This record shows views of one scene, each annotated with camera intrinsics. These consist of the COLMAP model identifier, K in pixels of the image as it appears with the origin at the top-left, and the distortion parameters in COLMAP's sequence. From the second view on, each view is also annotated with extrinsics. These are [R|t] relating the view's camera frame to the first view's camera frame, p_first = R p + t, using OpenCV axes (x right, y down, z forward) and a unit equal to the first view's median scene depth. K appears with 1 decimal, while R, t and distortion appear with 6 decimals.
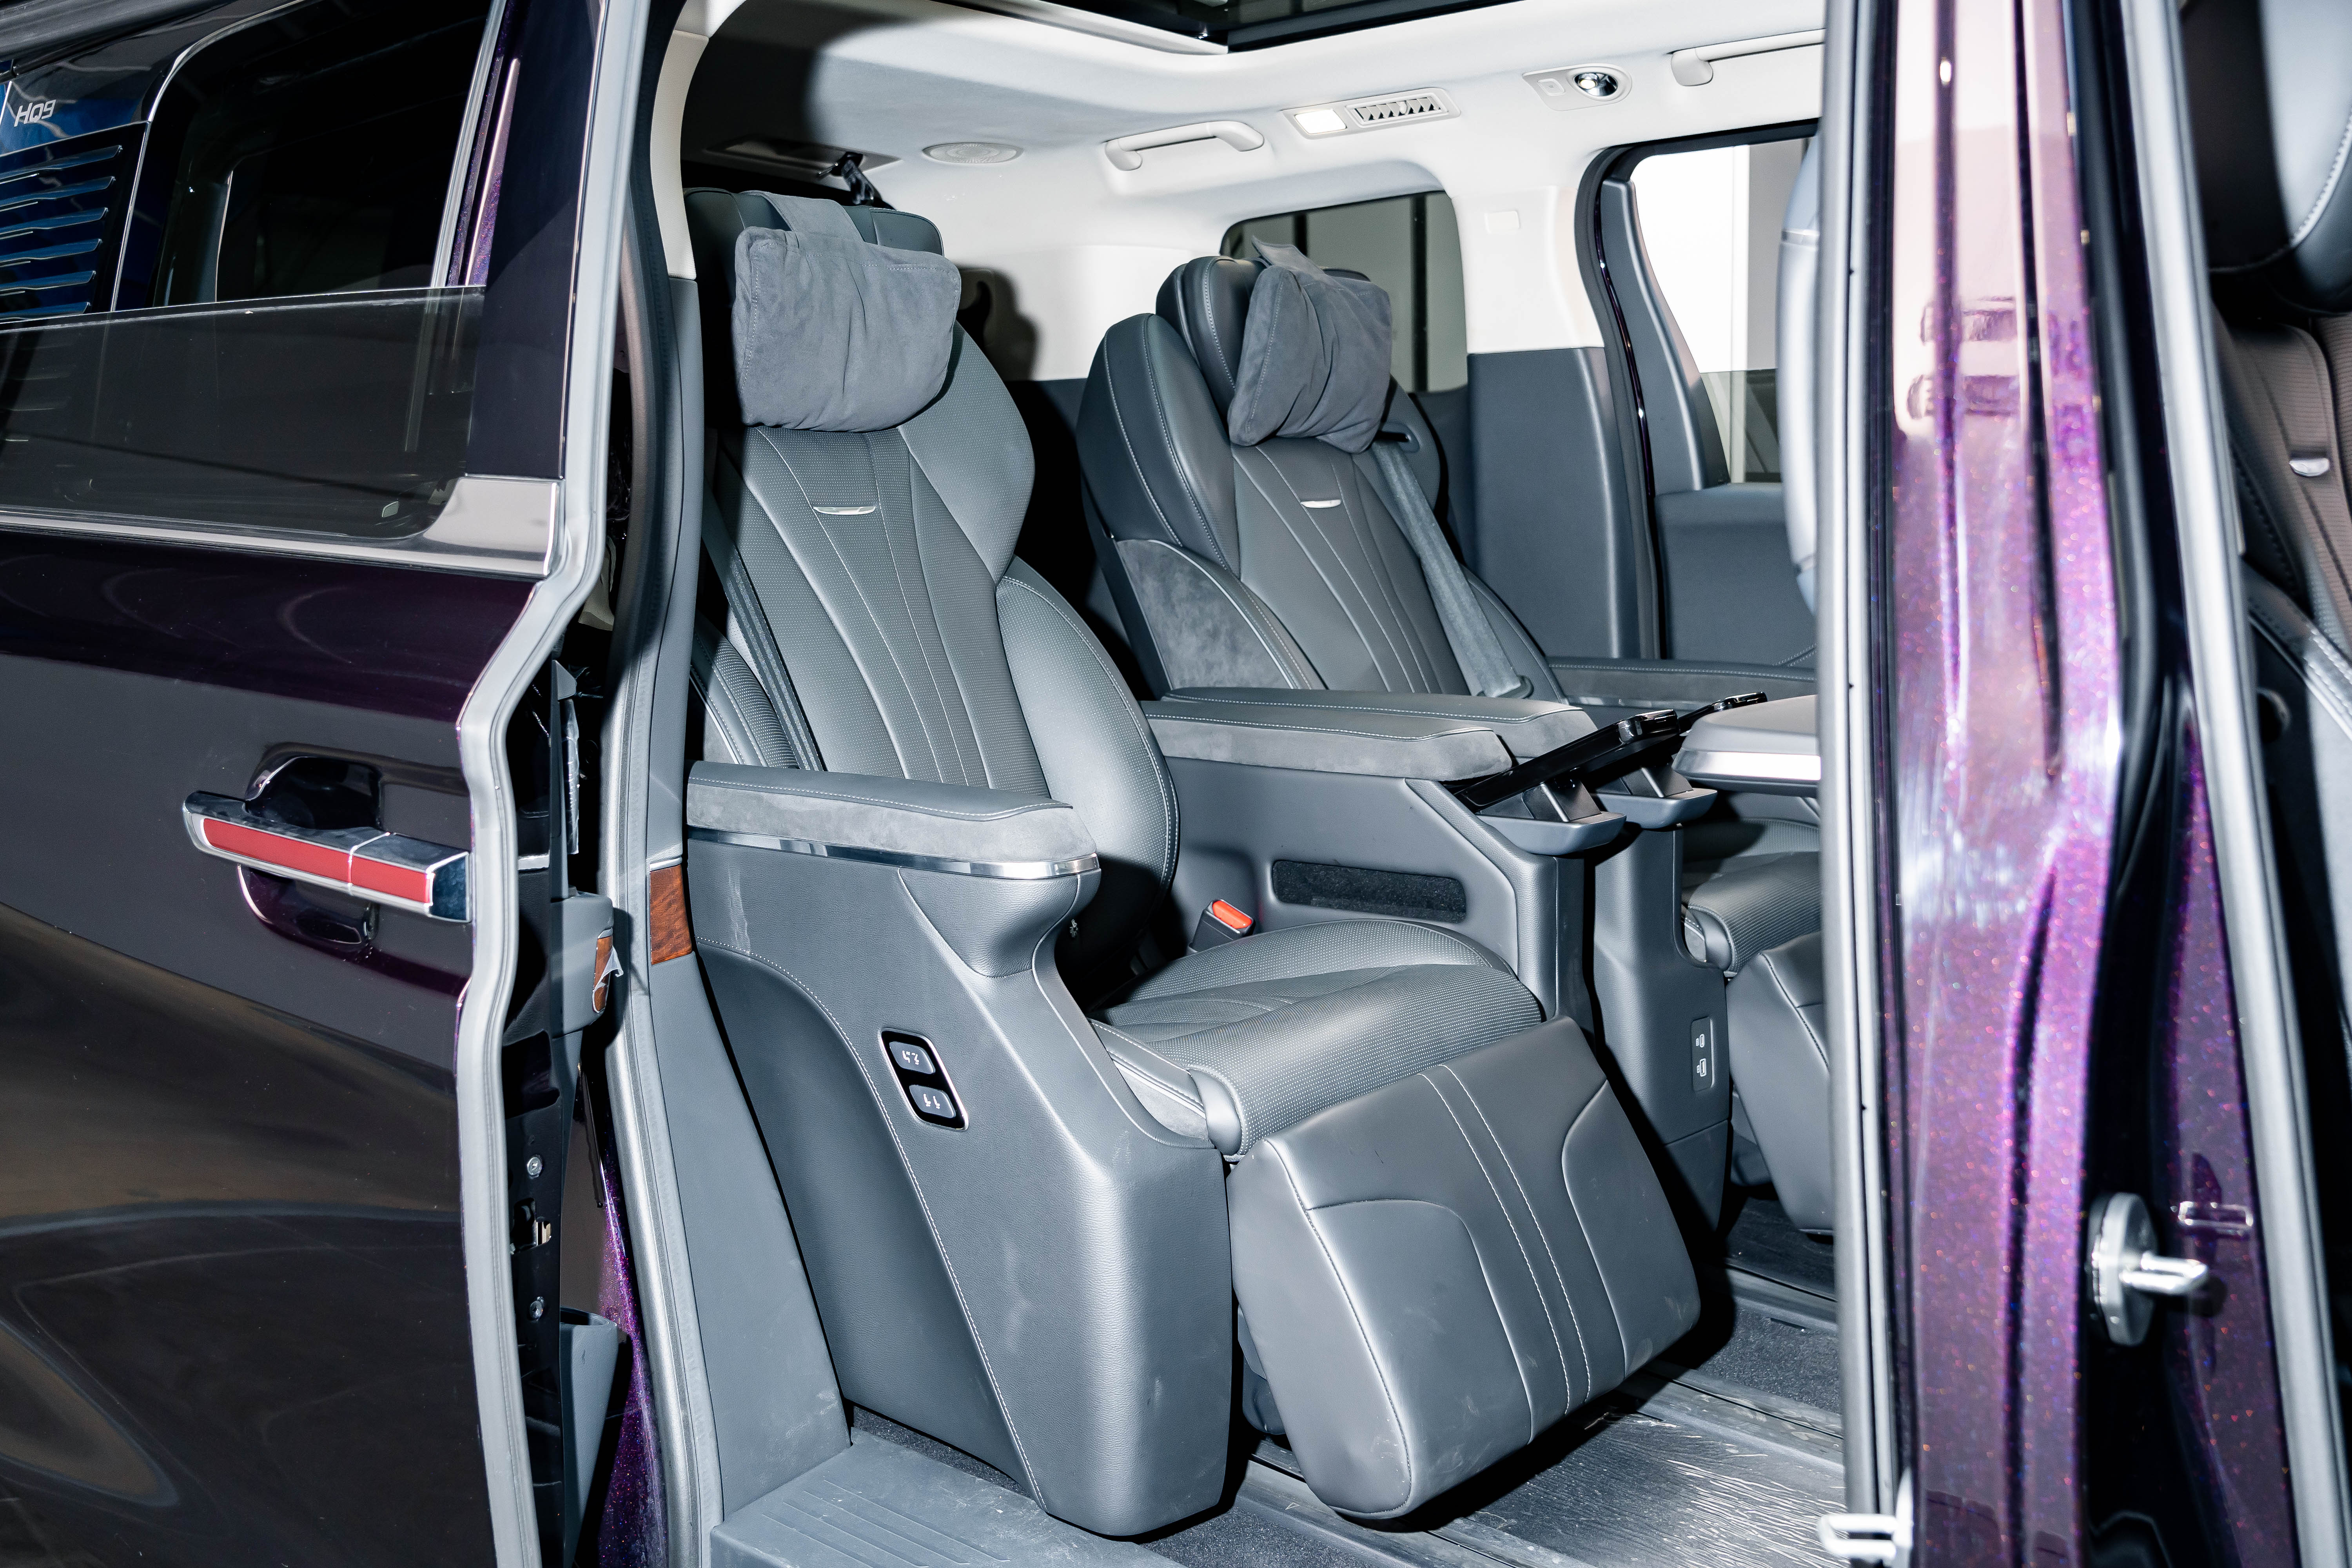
lens RADIAL K [[2311.0, 0, 1171.3], [0, 2311.0, 767.3], [0, 0, 1]] dist [0.030610, 0.000000]
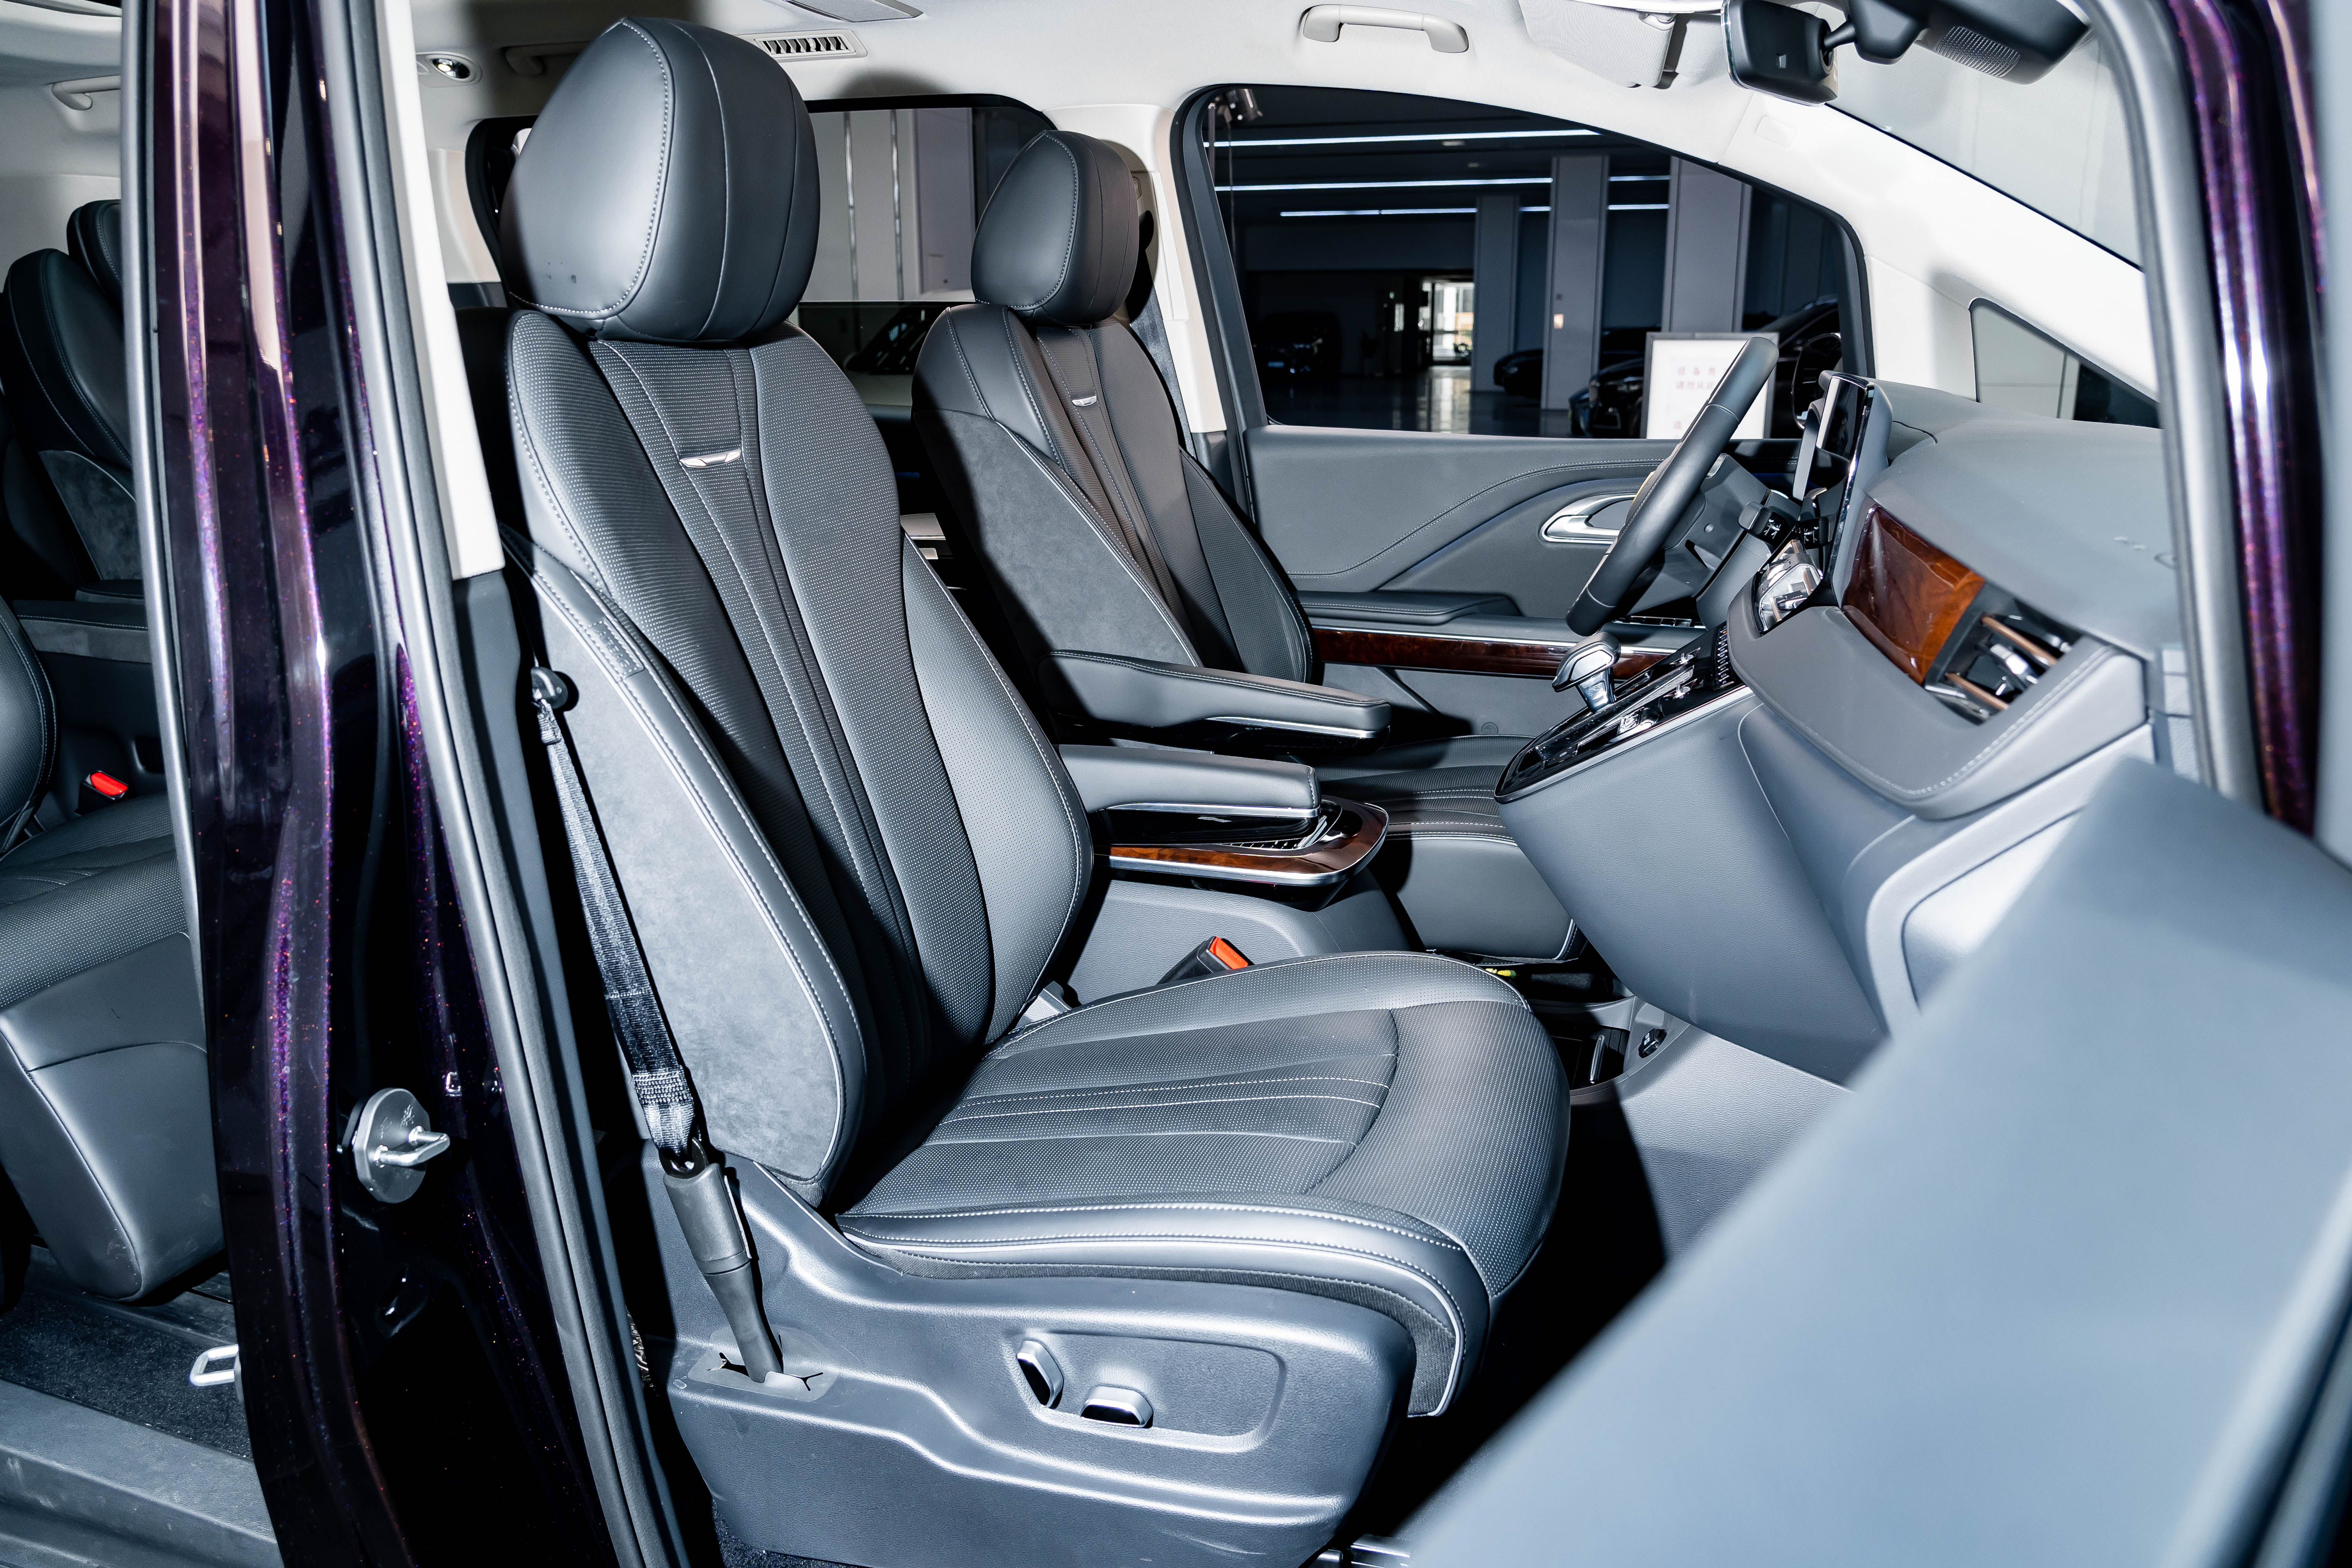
lens RADIAL K [[1652.0, 0, 1174.9], [0, 1652.0, 767.1], [0, 0, 1]] dist [-0.012896, -0.001788]
pose [[0.929304, -0.077751, 0.361039, 0.281115], [0.027035, 0.989287, 0.143458, -0.062131], [-0.368325, -0.123556, 0.921450, 0.018507]]
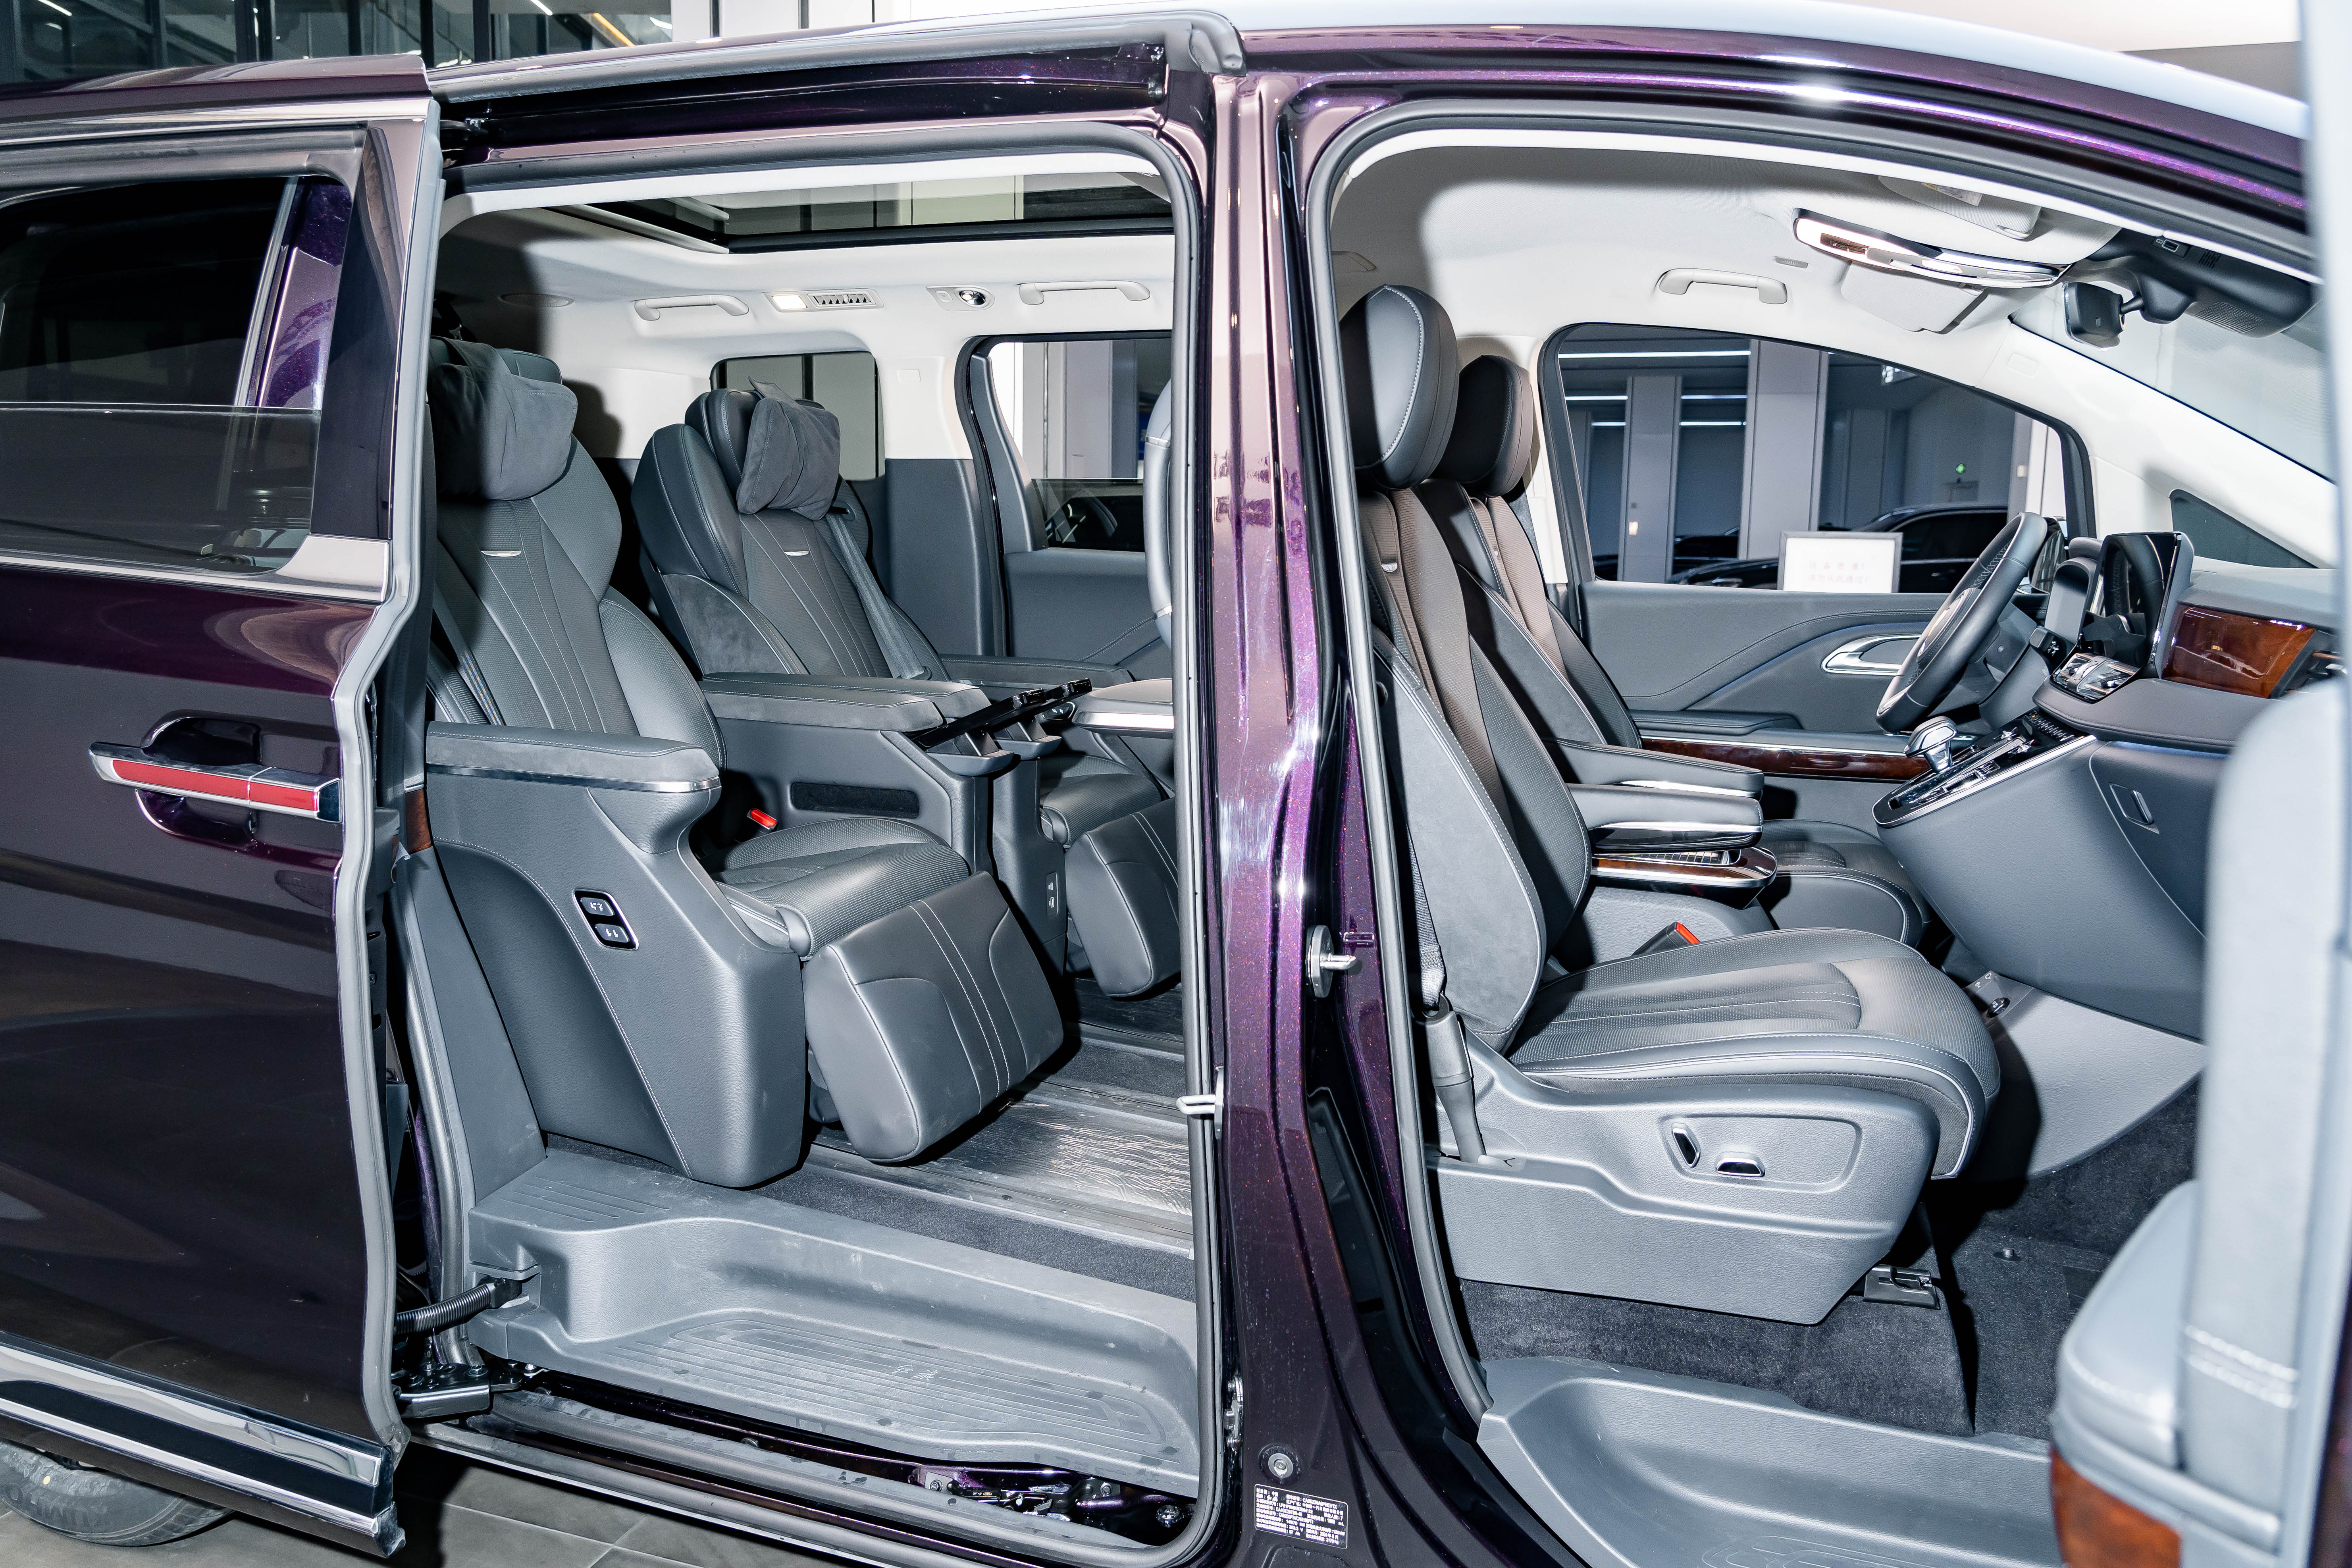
lens RADIAL K [[1652.0, 0, 1168.9], [0, 1652.0, 776.9], [0, 0, 1]] dist [-0.012896, -0.001788]
pose [[0.939681, -0.014032, 0.341763, -0.119132], [0.003506, 0.999501, 0.031397, 0.002009], [-0.342033, -0.028305, 0.939261, -0.182174]]
